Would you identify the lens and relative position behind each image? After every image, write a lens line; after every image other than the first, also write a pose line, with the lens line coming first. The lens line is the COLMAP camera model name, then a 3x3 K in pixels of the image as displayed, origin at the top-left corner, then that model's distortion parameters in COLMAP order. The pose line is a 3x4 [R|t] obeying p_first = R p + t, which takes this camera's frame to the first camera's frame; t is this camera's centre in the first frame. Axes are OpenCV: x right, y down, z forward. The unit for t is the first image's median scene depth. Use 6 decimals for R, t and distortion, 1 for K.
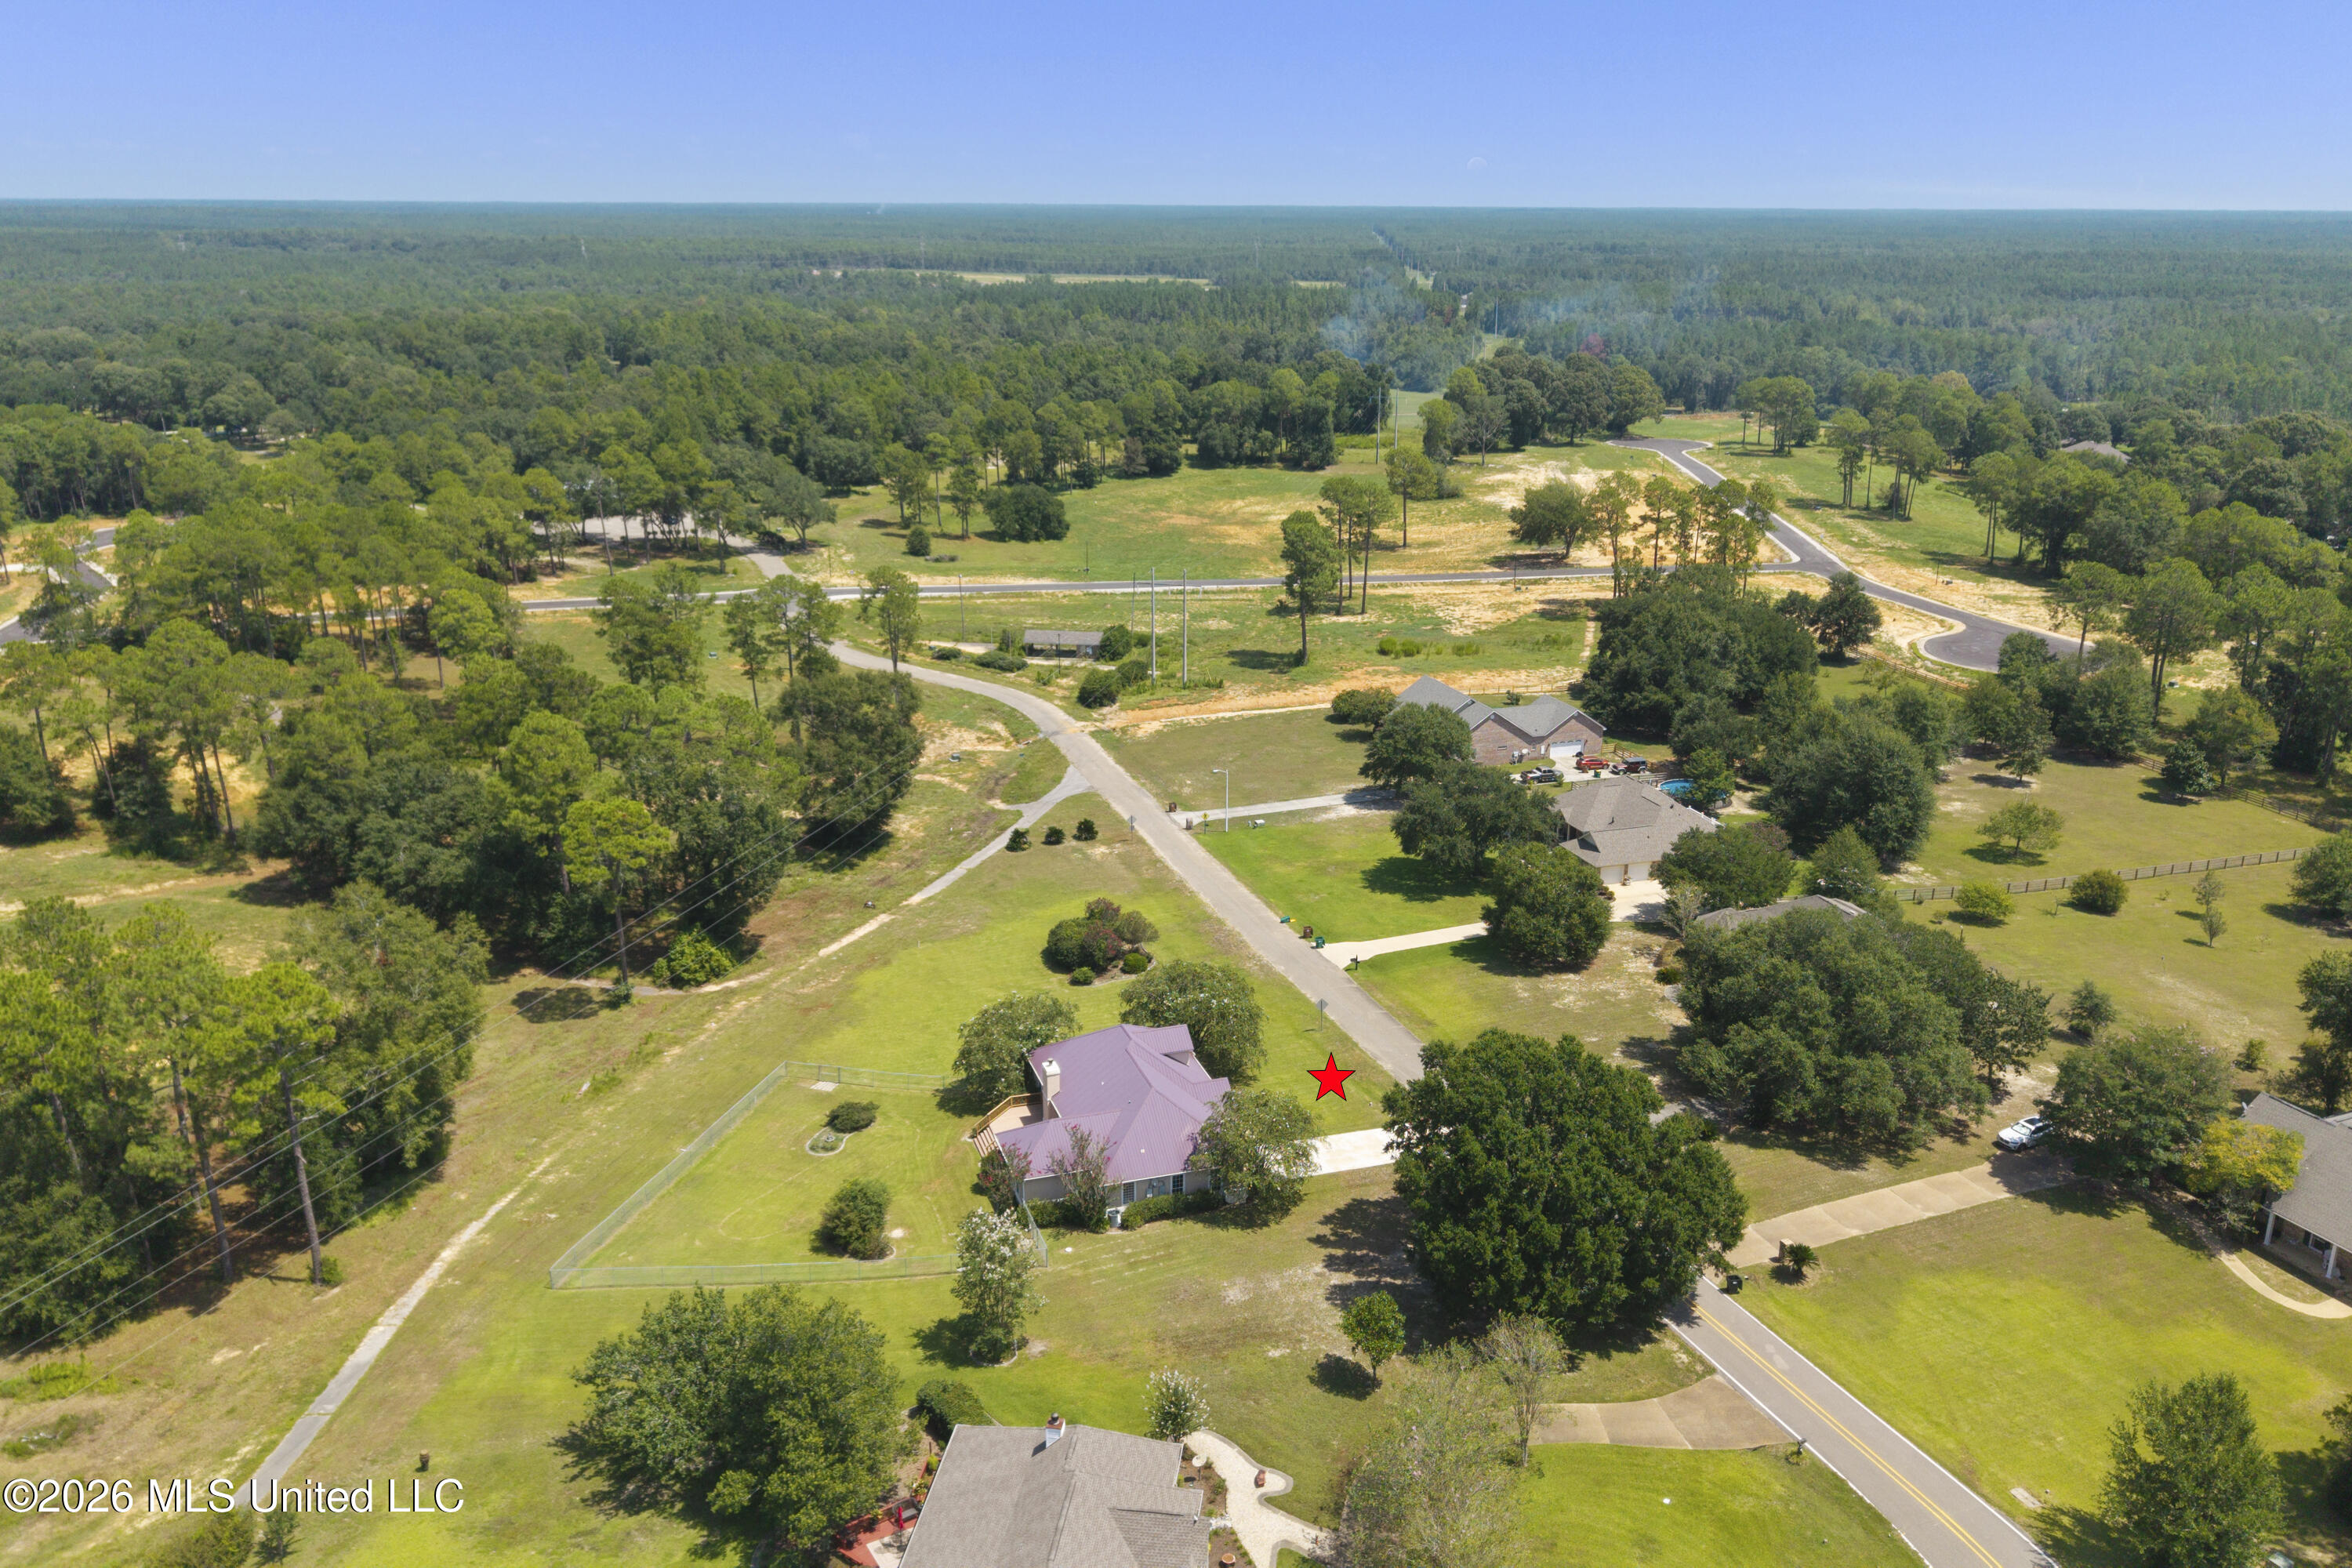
lens RADIAL K [[1839.8, 0, 1182.2], [0, 1839.8, 830.8], [0, 0, 1]] dist [0.066687, -0.115792]
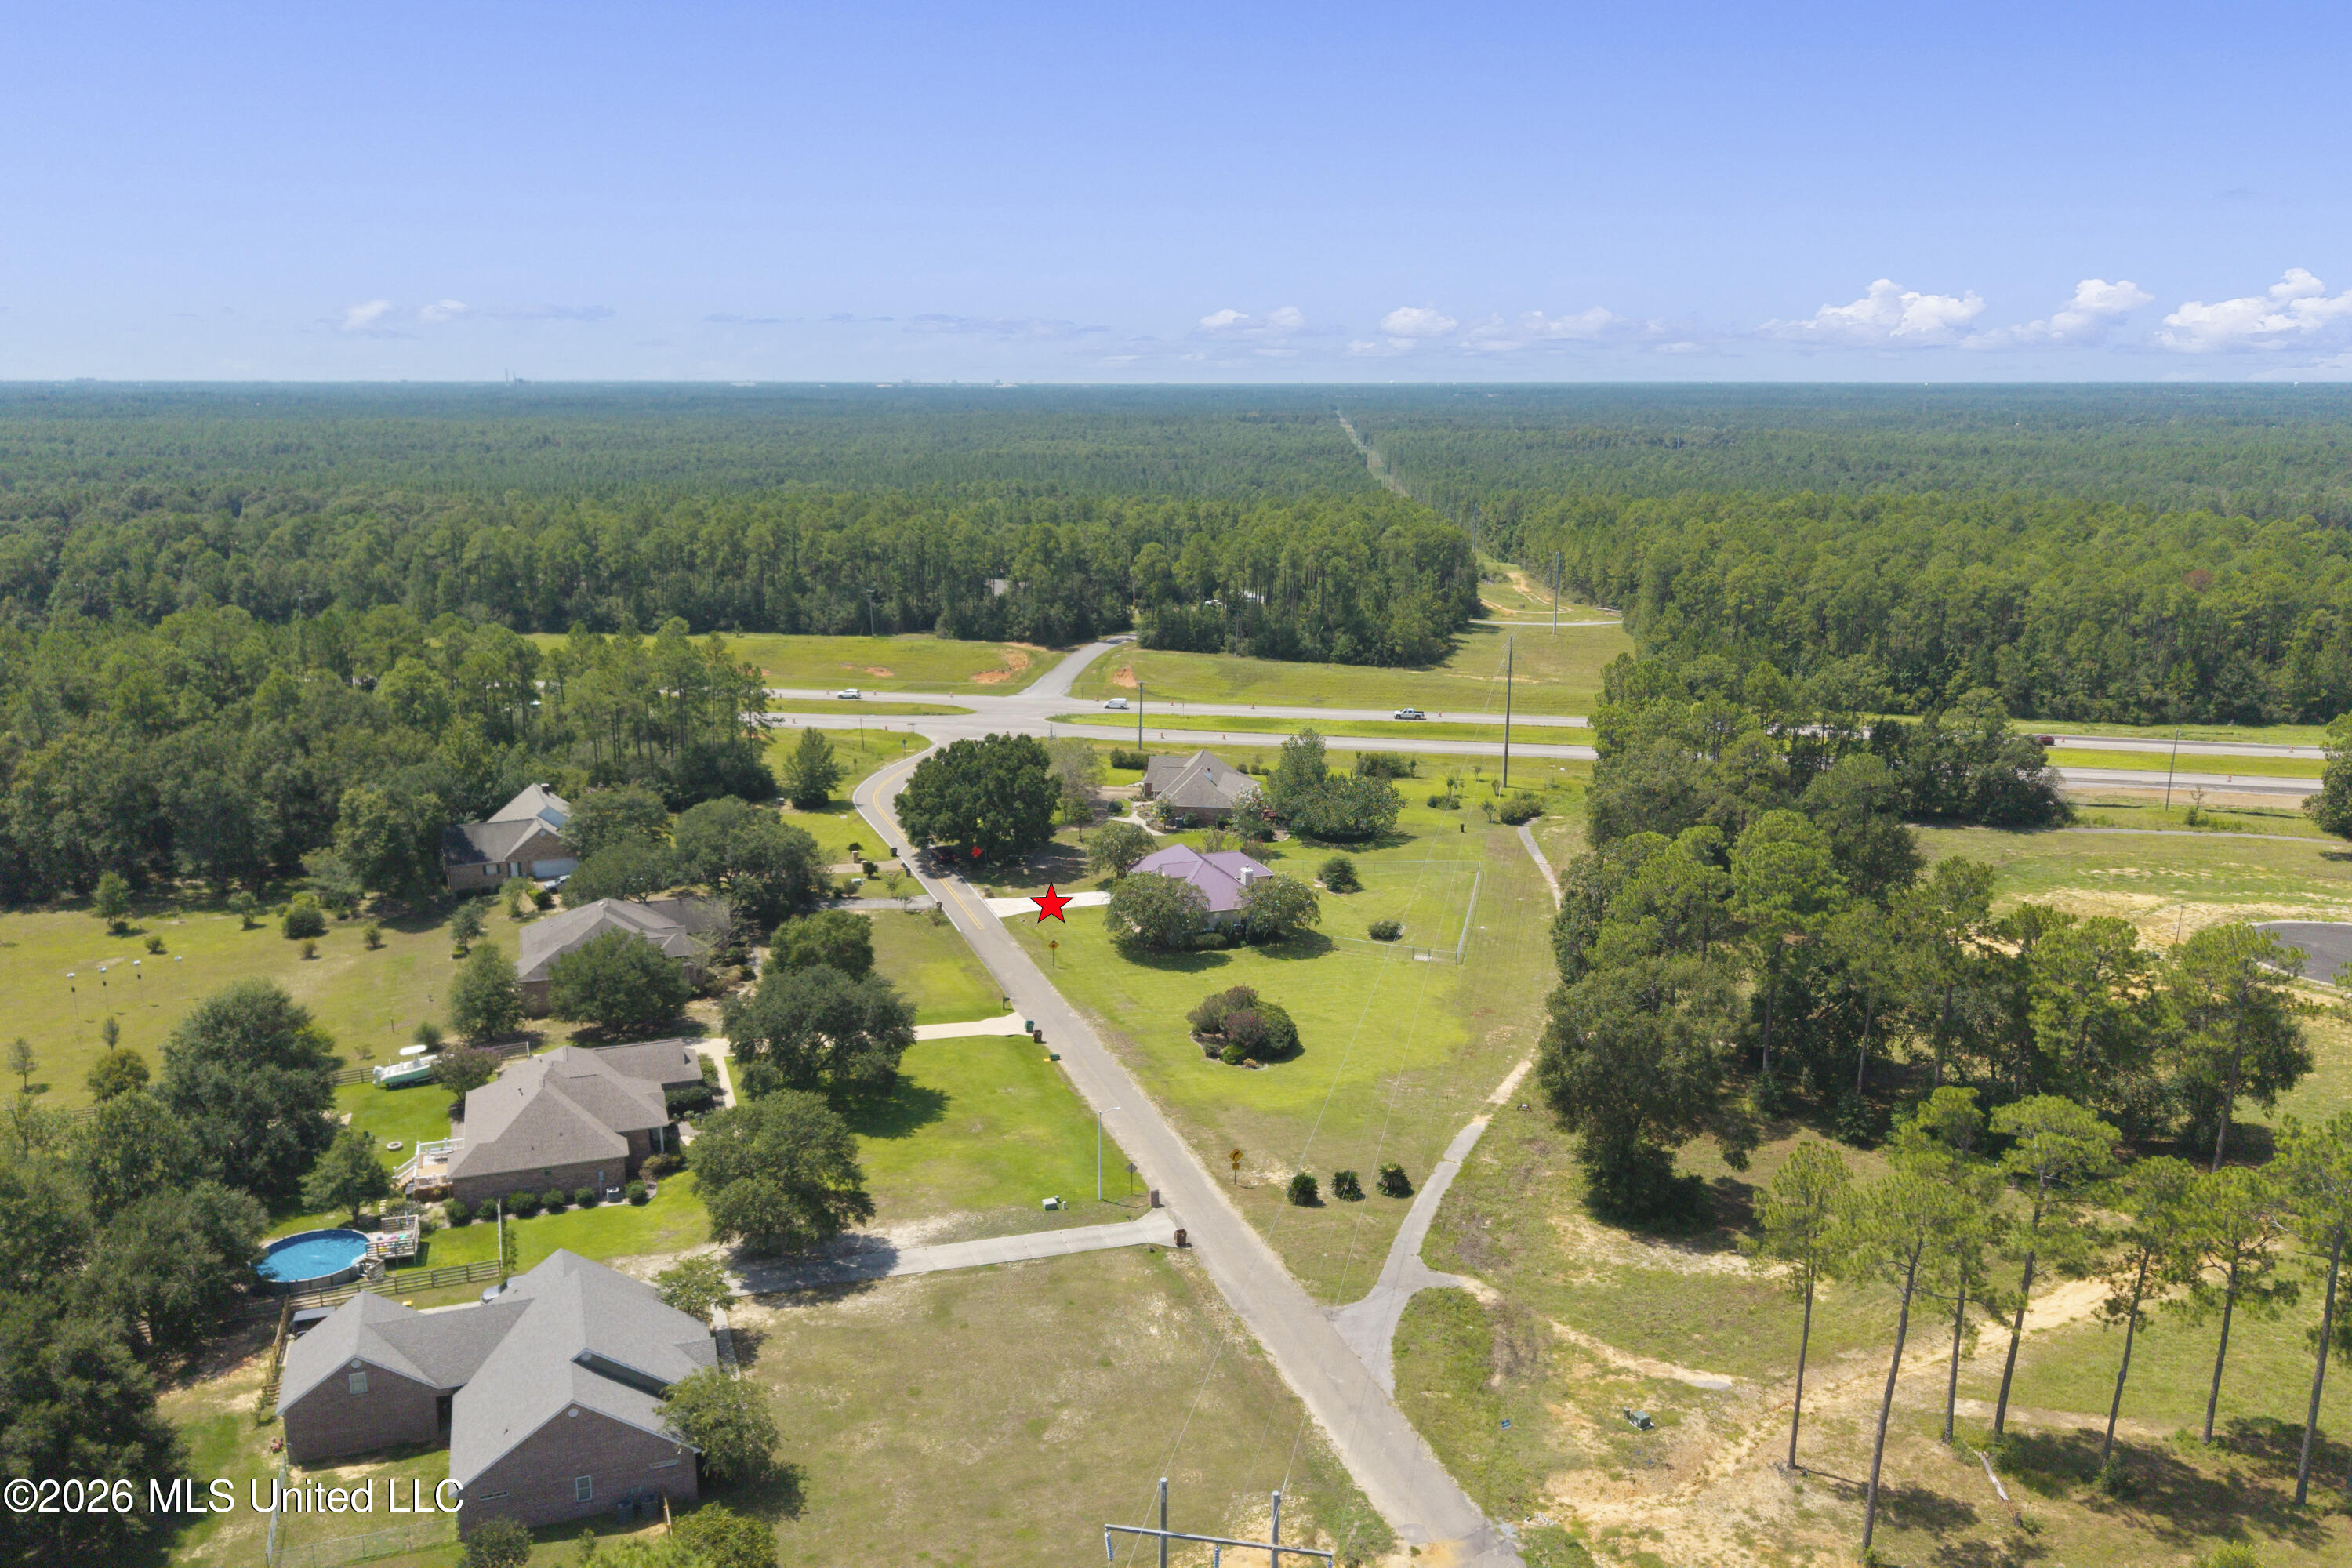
lens RADIAL K [[1840.1, 0, 1176.0], [0, 1840.1, 784.0], [0, 0, 1]] dist [0.169816, -0.497301]
pose [[-0.999905, -0.003154, -0.013453, 0.005635], [-0.009618, 0.857891, 0.513741, -0.451580], [0.009921, 0.513822, -0.857840, 1.403693]]
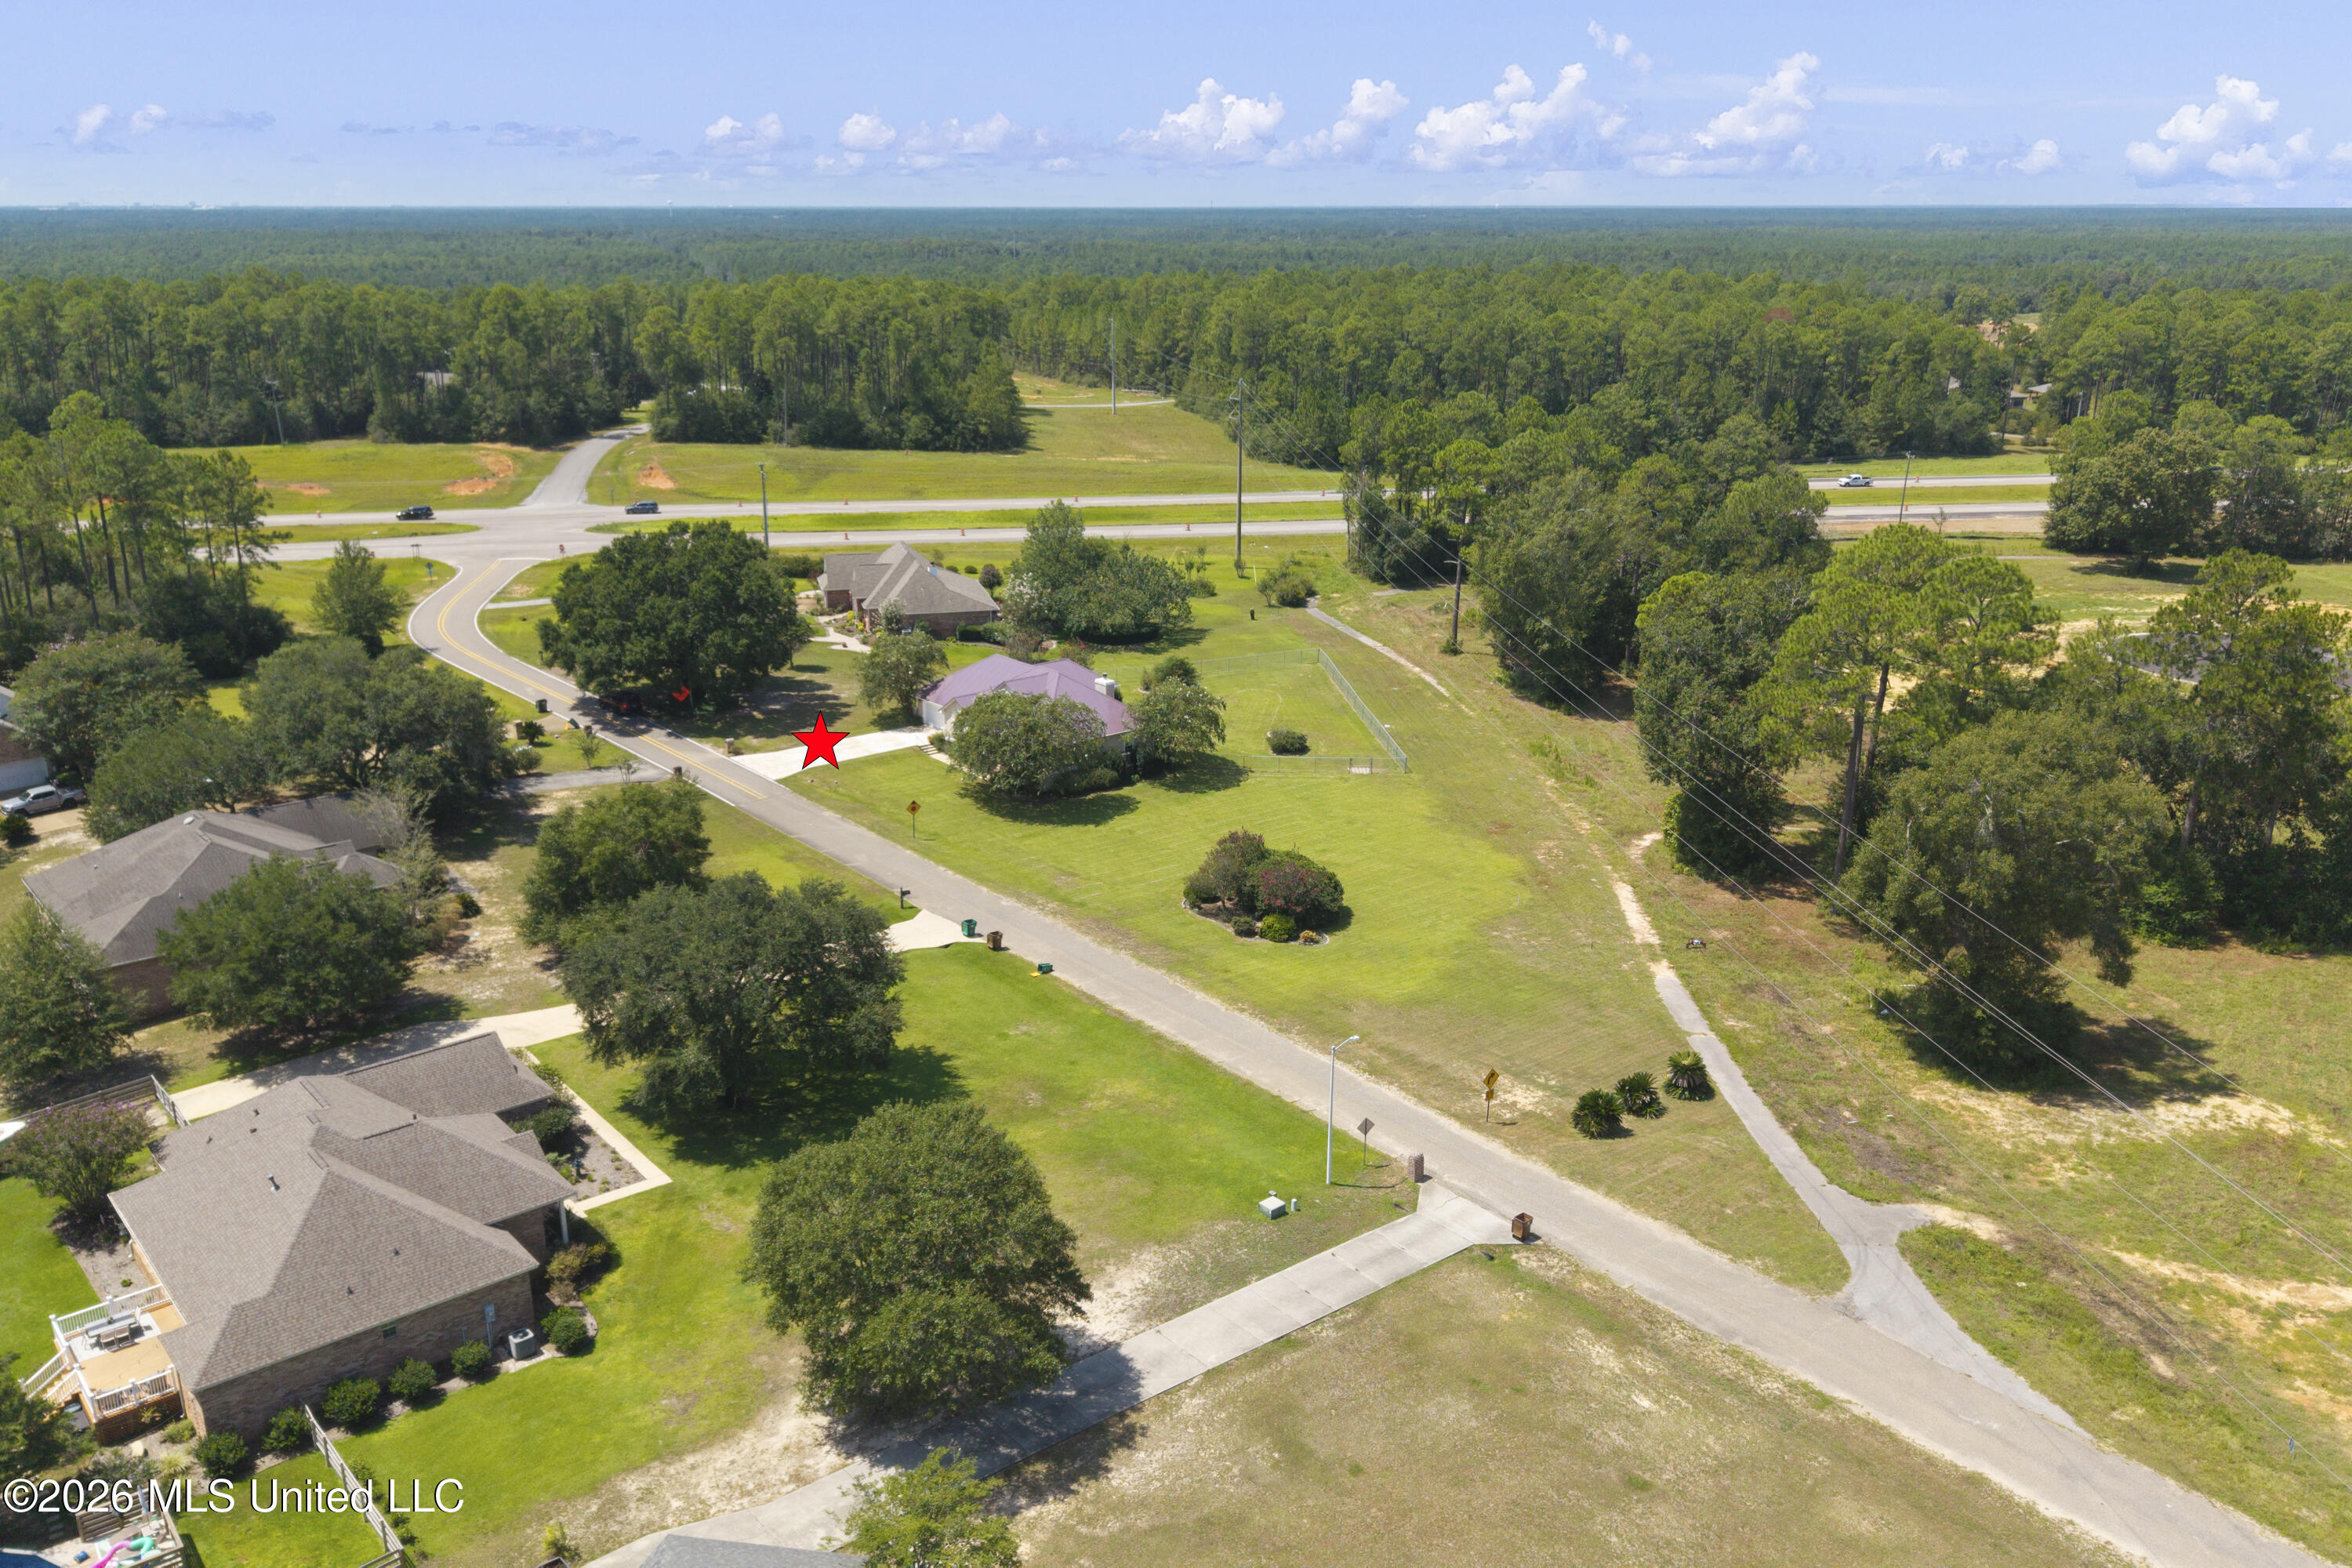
lens RADIAL K [[1839.8, 0, 1182.2], [0, 1839.8, 830.8], [0, 0, 1]] dist [0.066687, -0.115792]
pose [[-0.927196, 0.116144, -0.356115, 0.184844], [-0.123465, 0.802824, 0.583293, -0.288857], [0.353643, 0.584795, -0.730035, 1.162777]]
